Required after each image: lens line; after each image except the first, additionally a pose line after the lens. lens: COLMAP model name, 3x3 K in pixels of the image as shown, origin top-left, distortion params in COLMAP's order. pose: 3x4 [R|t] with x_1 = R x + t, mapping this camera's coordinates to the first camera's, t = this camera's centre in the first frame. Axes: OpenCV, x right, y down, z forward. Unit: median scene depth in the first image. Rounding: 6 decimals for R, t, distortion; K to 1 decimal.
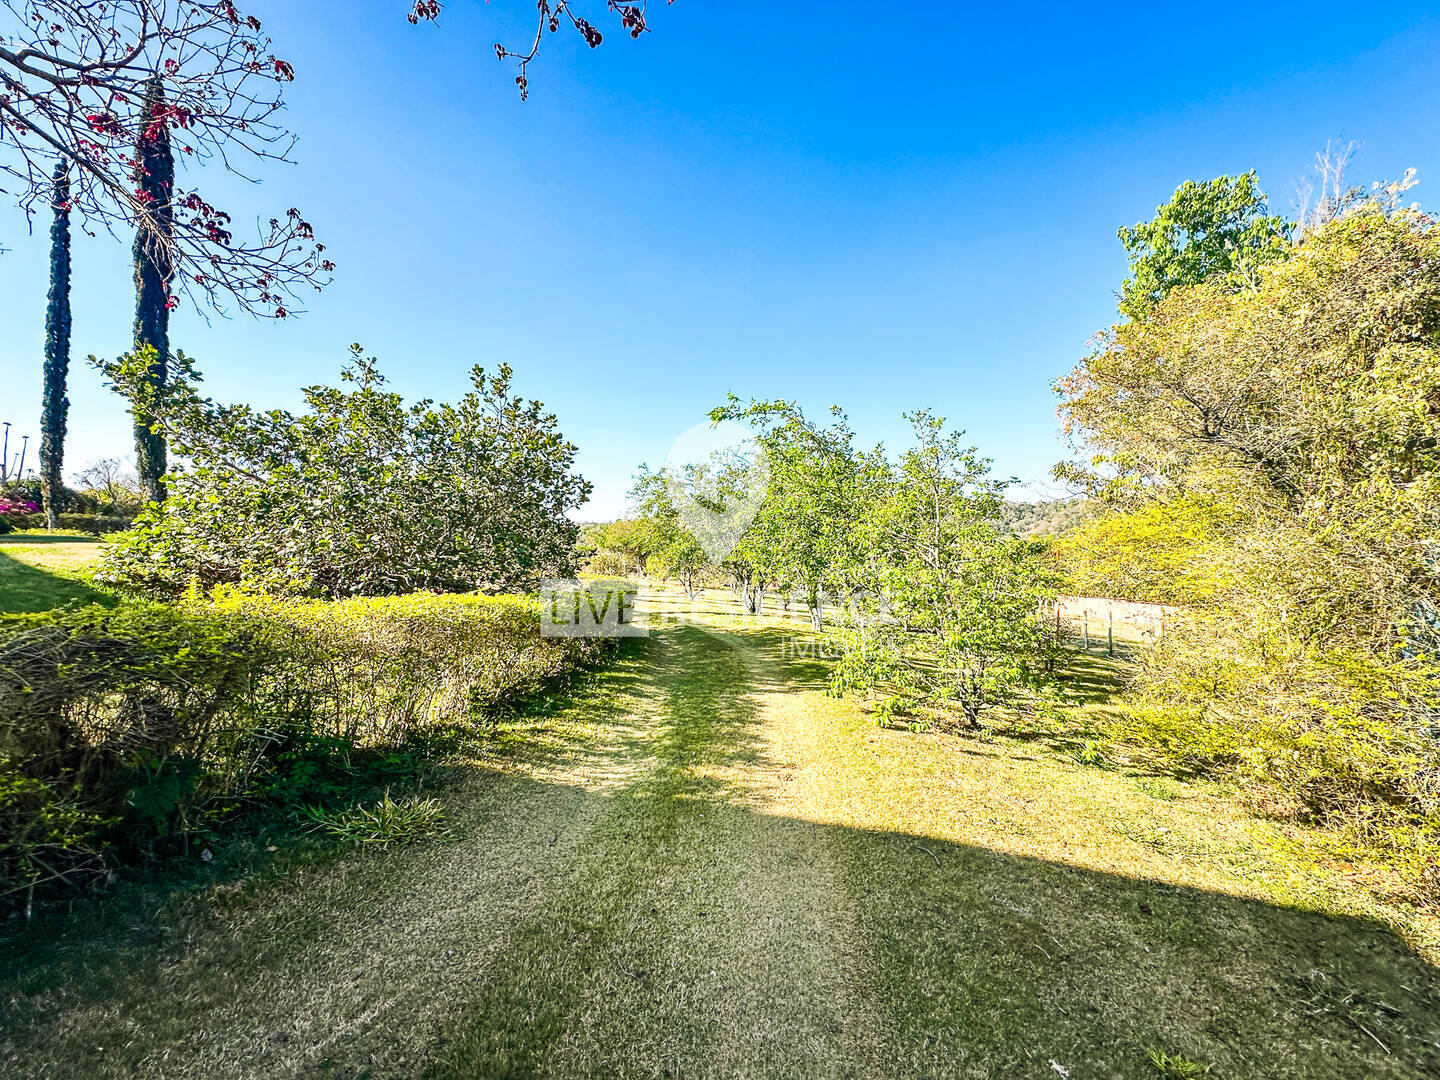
lens RADIAL K [[587.9, 0, 720.0], [0, 587.9, 540.0], [0, 0, 1]] dist [0.001644, 0.000287]
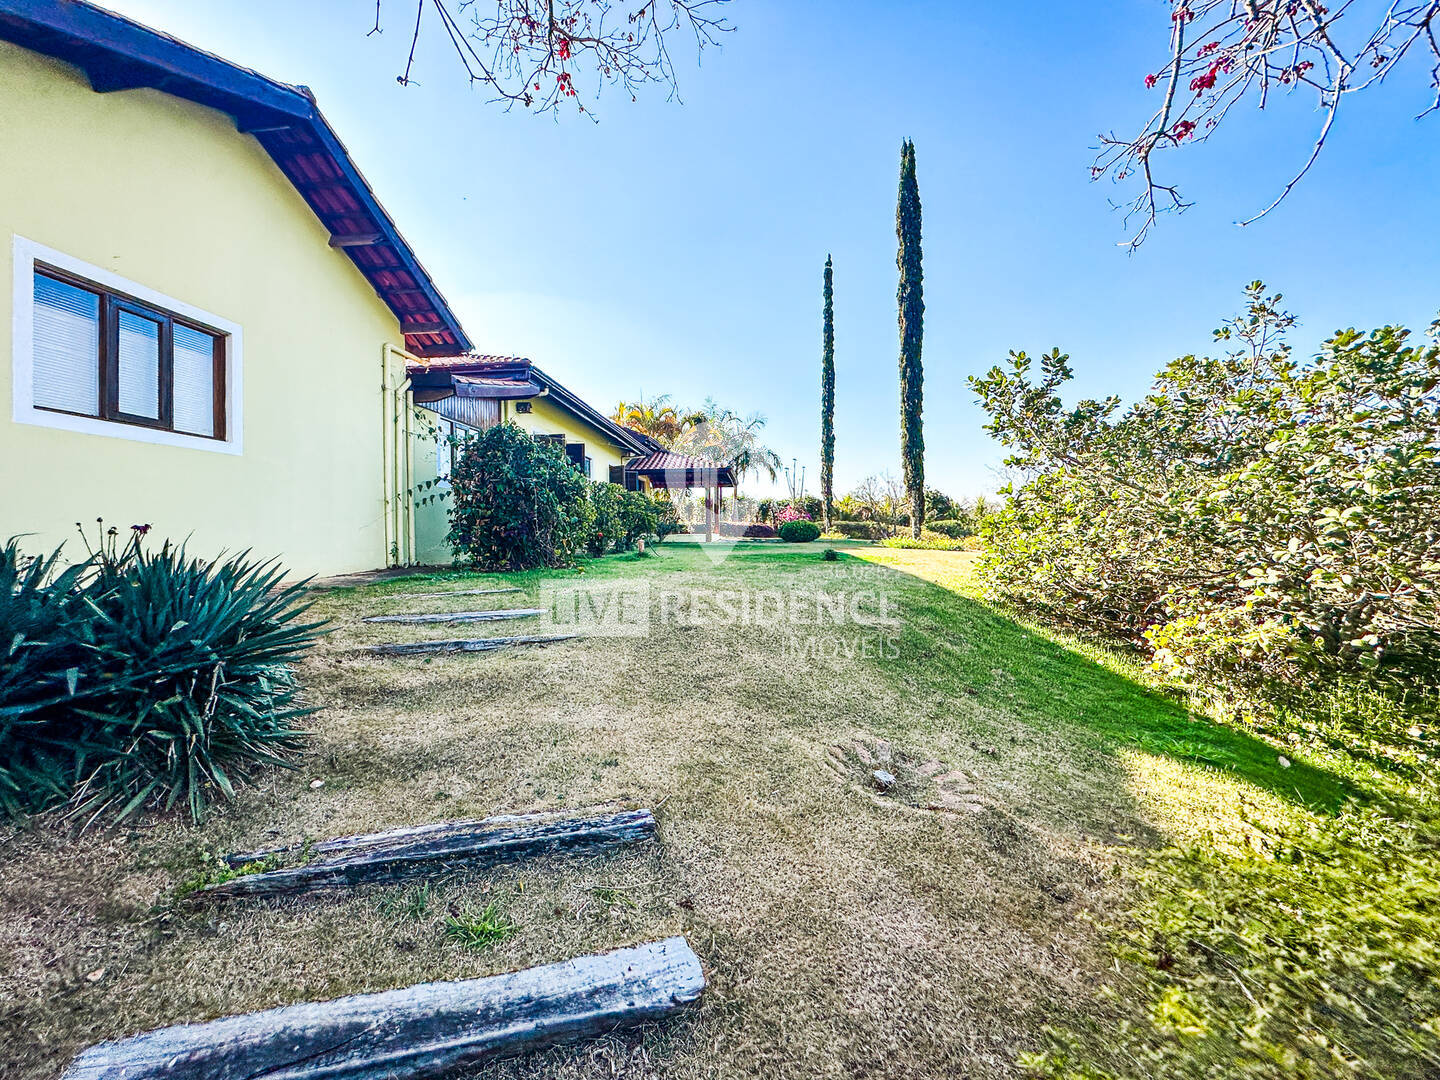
lens RADIAL K [[587.9, 0, 720.0], [0, 587.9, 540.0], [0, 0, 1]] dist [0.001644, 0.000287]
pose [[0.573023, -0.011082, -0.819464, -0.245928], [0.027960, 0.999591, 0.006034, -0.025485], [0.819062, -0.026370, 0.573098, 0.030135]]
